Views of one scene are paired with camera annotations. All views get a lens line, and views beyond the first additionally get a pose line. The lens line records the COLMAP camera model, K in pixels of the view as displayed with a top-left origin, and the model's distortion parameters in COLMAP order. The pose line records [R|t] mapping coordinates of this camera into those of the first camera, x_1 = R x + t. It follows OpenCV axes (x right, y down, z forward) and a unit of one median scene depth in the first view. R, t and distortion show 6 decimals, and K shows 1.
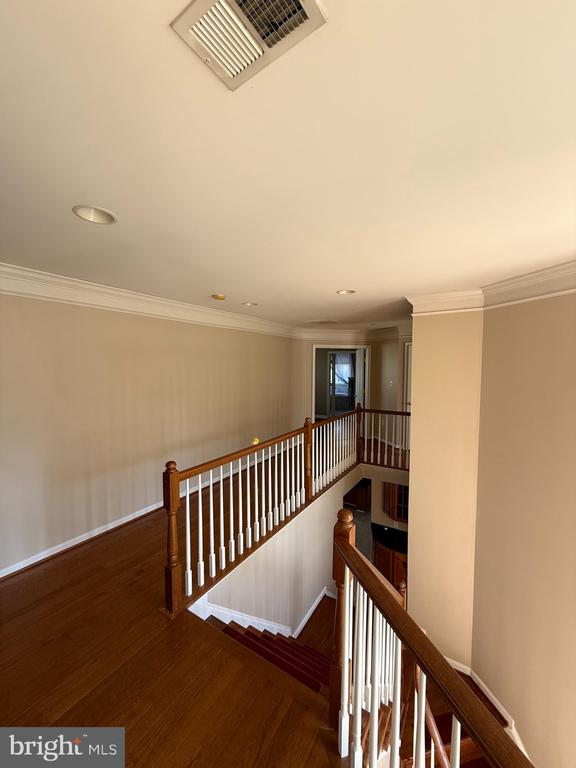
lens RADIAL K [[309.0, 0, 292.9], [0, 309.0, 387.5], [0, 0, 1]] dist [0.011633, 0.000787]
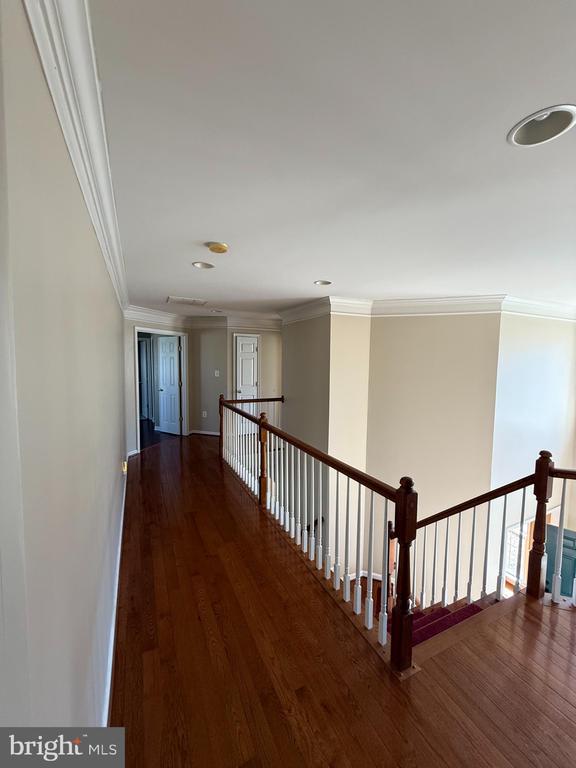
lens RADIAL K [[309.0, 0, 289.2], [0, 309.0, 379.9], [0, 0, 1]] dist [0.011633, 0.000787]
pose [[0.528809, -0.055437, 0.846929, -0.398479], [0.053205, 0.998067, 0.032109, -0.011606], [-0.847072, 0.028082, 0.530736, 0.278934]]
